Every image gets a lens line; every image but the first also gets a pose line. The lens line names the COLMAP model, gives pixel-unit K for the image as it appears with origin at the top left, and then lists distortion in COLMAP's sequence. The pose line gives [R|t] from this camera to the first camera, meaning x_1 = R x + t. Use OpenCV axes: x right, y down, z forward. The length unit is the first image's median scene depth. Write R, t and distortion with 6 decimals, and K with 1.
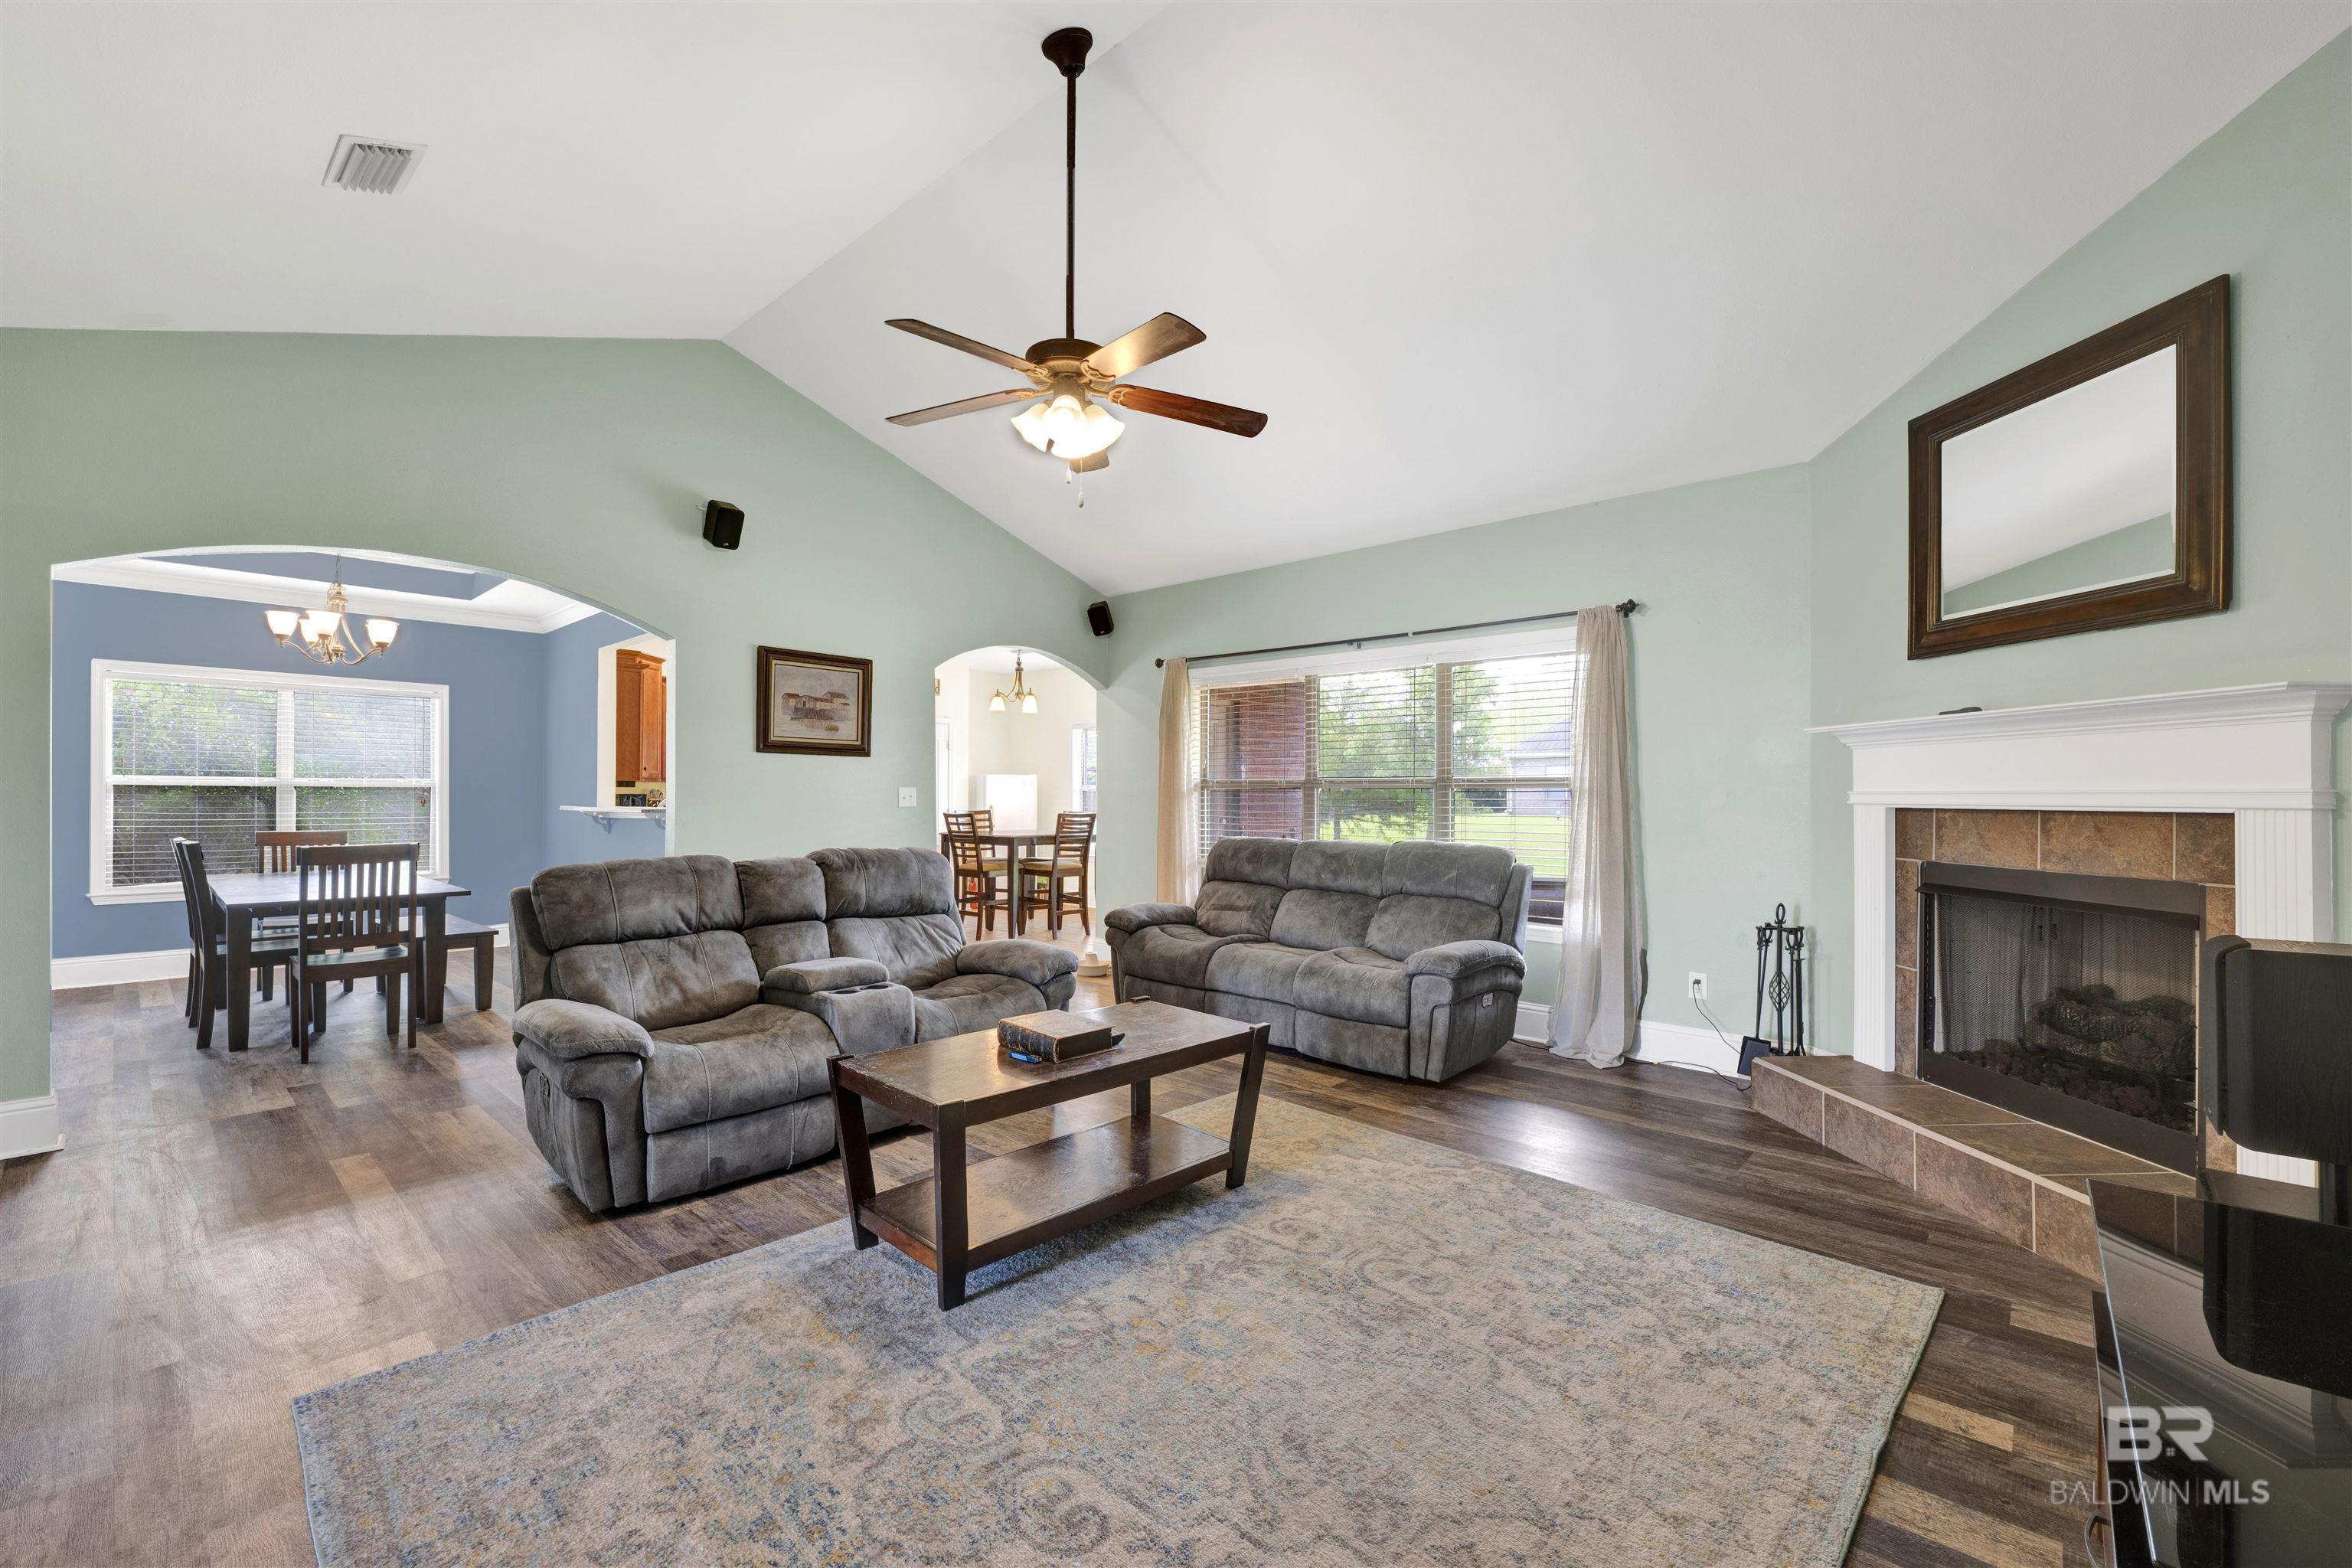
lens RADIAL K [[986.7, 0, 1194.1], [0, 986.7, 782.1], [0, 0, 1]] dist [-0.000405, -0.000340]
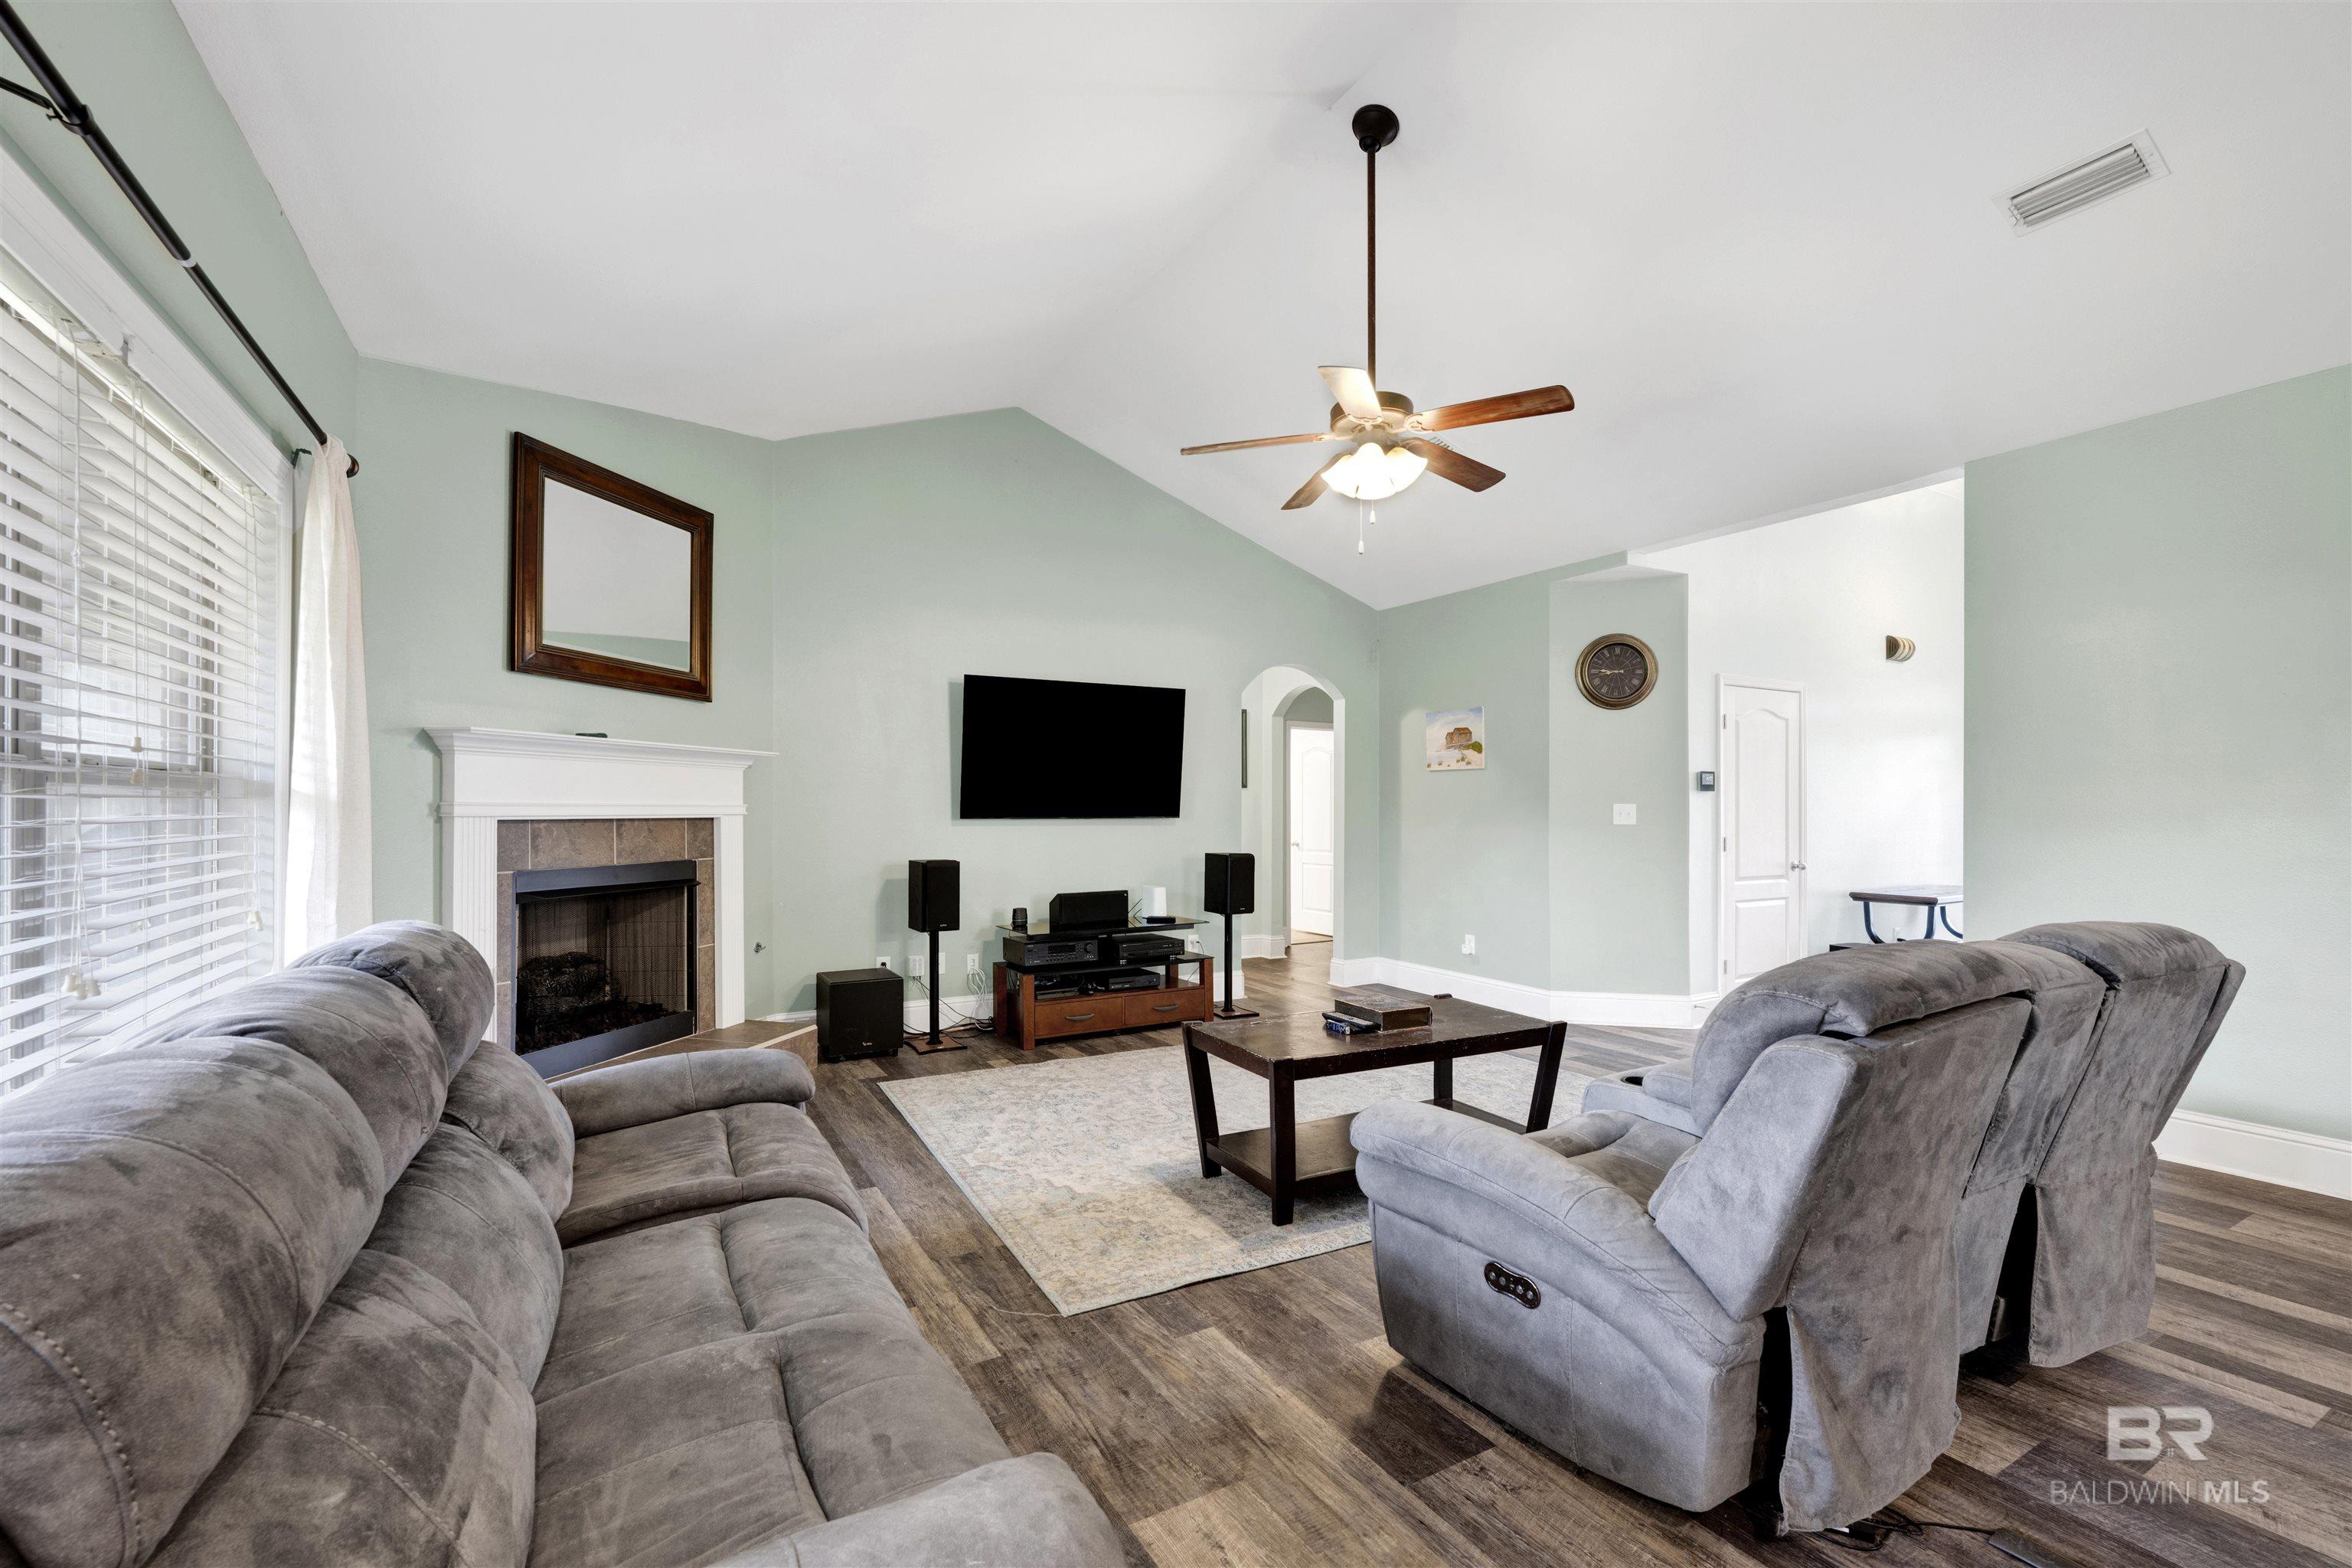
lens RADIAL K [[986.7, 0, 1162.7], [0, 986.7, 801.8], [0, 0, 1]] dist [-0.000405, -0.000340]
pose [[-0.944115, -0.003189, 0.329601, -0.220111], [-0.009261, 0.999815, -0.016853, 0.018822], [-0.329487, -0.018964, -0.943970, 1.726415]]
